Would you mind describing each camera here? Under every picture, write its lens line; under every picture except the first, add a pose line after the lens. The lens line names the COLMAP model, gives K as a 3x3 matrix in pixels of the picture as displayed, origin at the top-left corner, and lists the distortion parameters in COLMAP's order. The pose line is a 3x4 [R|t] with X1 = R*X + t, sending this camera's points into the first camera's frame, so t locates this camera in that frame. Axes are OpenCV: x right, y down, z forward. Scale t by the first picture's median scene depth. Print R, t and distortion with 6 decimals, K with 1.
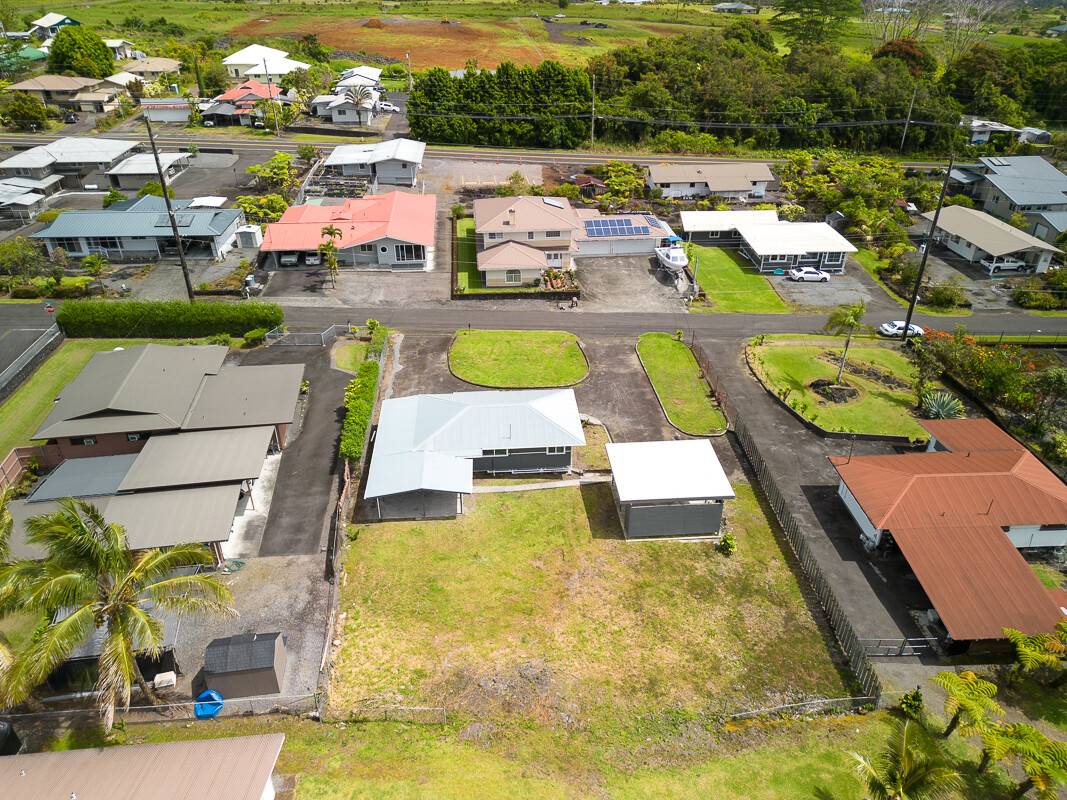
lens RADIAL K [[734.7, 0, 538.2], [0, 734.7, 402.5], [0, 0, 1]] dist [0.090679, -0.099348]
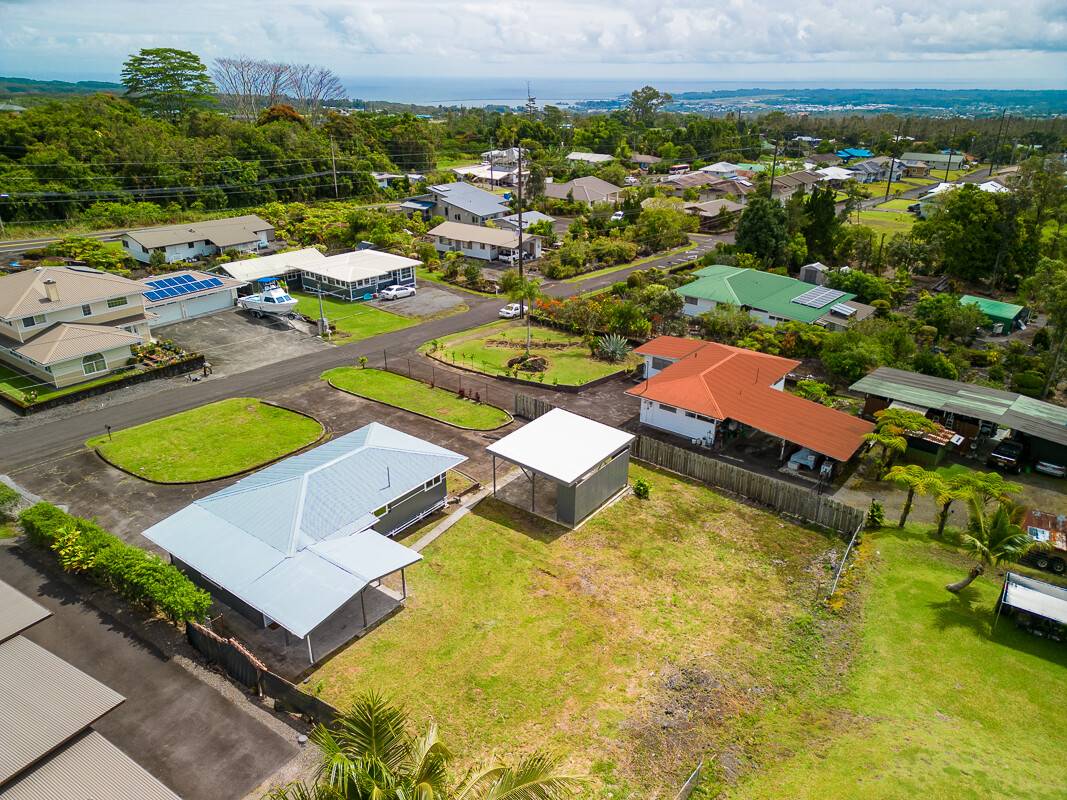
lens RADIAL K [[734.7, 0, 538.2], [0, 734.7, 402.5], [0, 0, 1]] dist [0.090679, -0.099348]
pose [[0.662491, -0.302019, 0.685485, -0.252654], [0.380061, 0.924103, 0.039839, -0.001731], [-0.645491, 0.234133, 0.726996, 0.196572]]
